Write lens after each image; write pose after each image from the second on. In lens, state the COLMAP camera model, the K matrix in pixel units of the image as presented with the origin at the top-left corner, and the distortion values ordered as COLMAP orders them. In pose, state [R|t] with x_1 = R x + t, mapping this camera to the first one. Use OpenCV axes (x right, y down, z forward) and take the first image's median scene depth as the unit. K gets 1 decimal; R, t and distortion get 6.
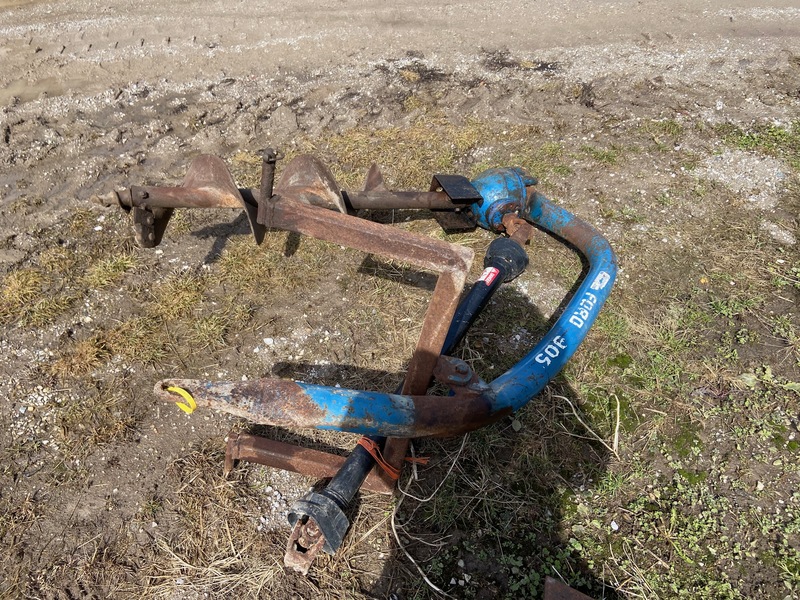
lens RADIAL K [[603.0, 0, 399.1], [0, 603.0, 295.9], [0, 0, 1]] dist [0.115111, -0.129241]
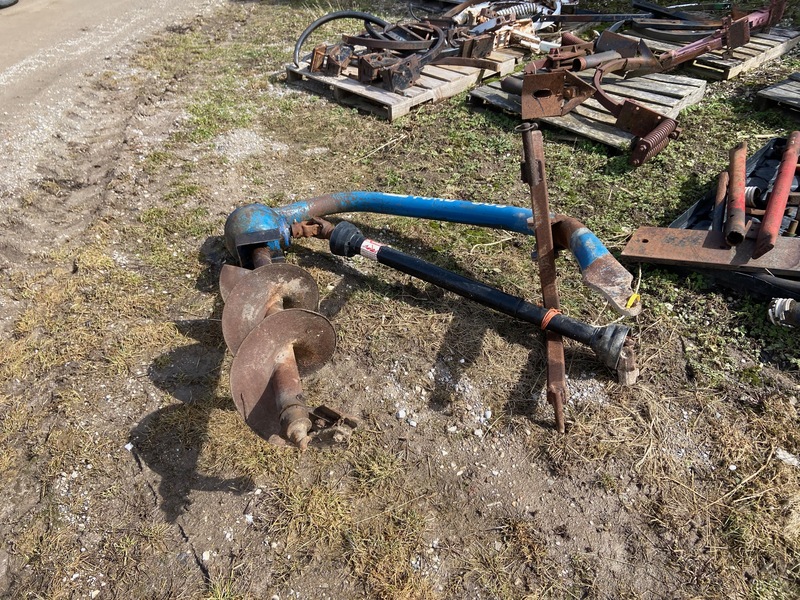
lens RADIAL K [[603.0, 0, 397.1], [0, 603.0, 298.9], [0, 0, 1]] dist [0.115111, -0.129241]
pose [[0.072315, -0.619190, 0.781904, -0.714159], [0.694235, 0.594119, 0.406277, -0.356223], [-0.716107, 0.513445, 0.472827, 0.398568]]
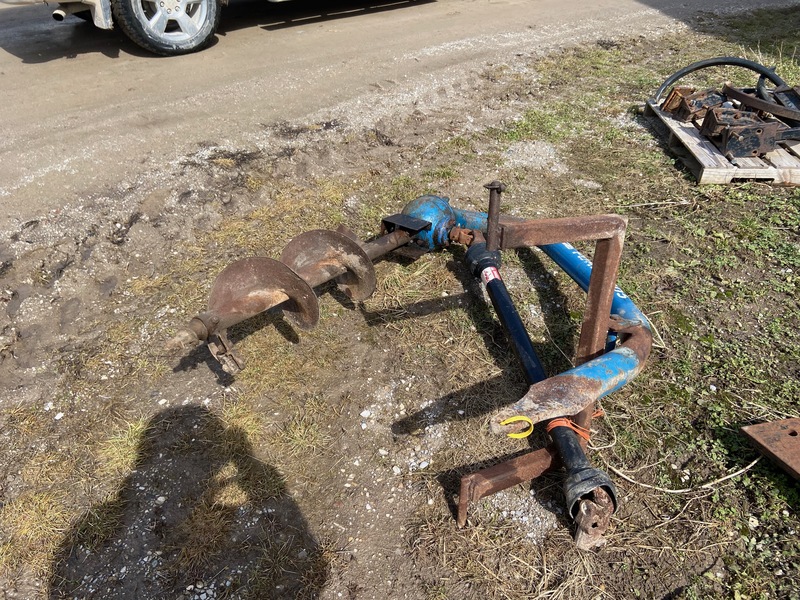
lens RADIAL K [[603.0, 0, 398.9], [0, 603.0, 298.8], [0, 0, 1]] dist [0.115111, -0.129241]
pose [[0.781818, -0.376356, 0.497109, -0.500479], [0.429867, 0.902861, 0.007482, -0.065387], [-0.451636, 0.207841, 0.867656, 0.076000]]
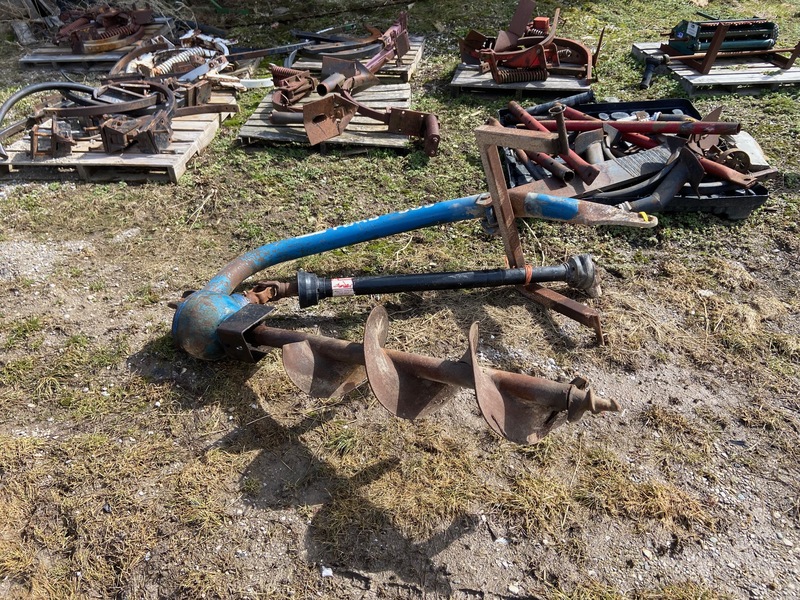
lens RADIAL K [[603.0, 0, 405.4], [0, 603.0, 299.0], [0, 0, 1]] dist [0.115111, -0.129241]
pose [[-0.616481, -0.456170, 0.641763, -0.590762], [0.539778, 0.348544, 0.766261, -0.726093], [-0.573228, 0.818796, 0.031360, 0.789793]]
